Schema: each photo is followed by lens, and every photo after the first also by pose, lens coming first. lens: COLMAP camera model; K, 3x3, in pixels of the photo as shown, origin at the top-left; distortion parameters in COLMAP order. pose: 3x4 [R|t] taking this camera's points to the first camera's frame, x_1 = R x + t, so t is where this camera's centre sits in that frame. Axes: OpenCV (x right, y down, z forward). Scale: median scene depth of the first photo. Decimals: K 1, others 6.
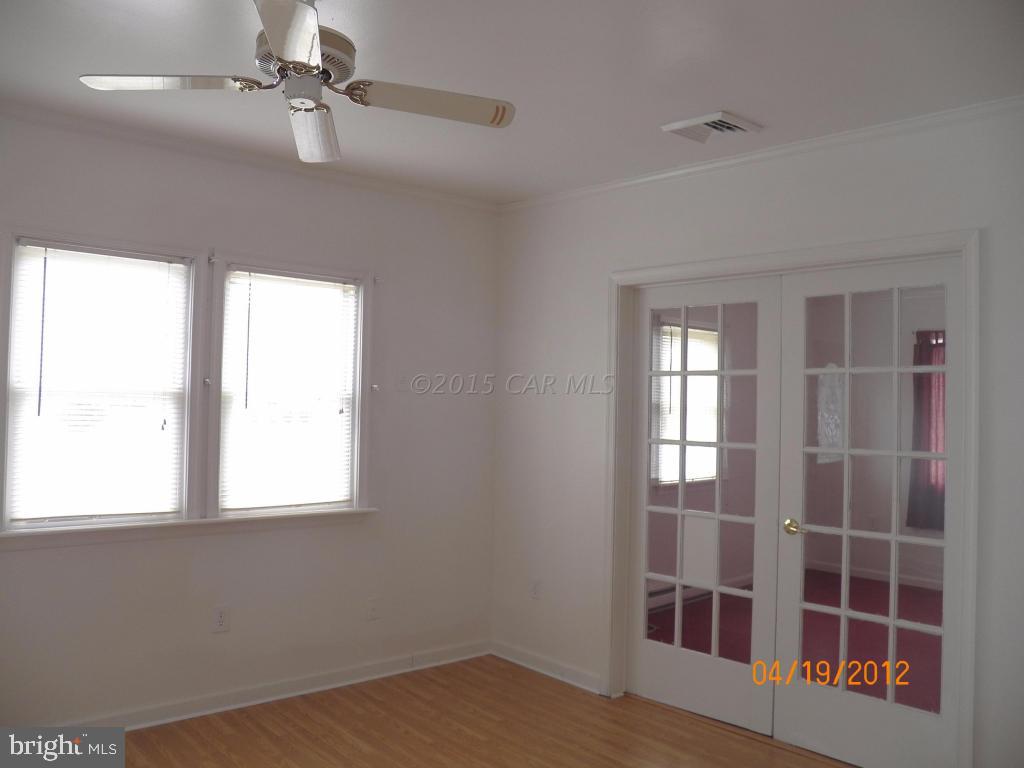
lens RADIAL K [[824.9, 0, 512.0], [0, 824.9, 384.0], [0, 0, 1]] dist [-0.168329, 0.119788]
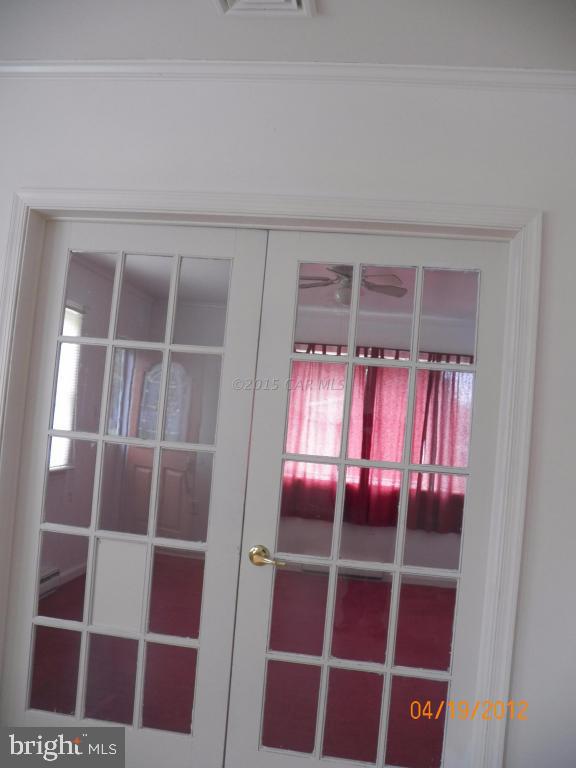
lens RADIAL K [[618.7, 0, 288.0], [0, 618.7, 384.0], [0, 0, 1]] dist [-0.168329, 0.119788]
pose [[0.756678, 0.085631, 0.648155, -0.021934], [-0.087168, 0.995748, -0.029791, 0.028339], [-0.647950, -0.033956, 0.760925, 0.524777]]
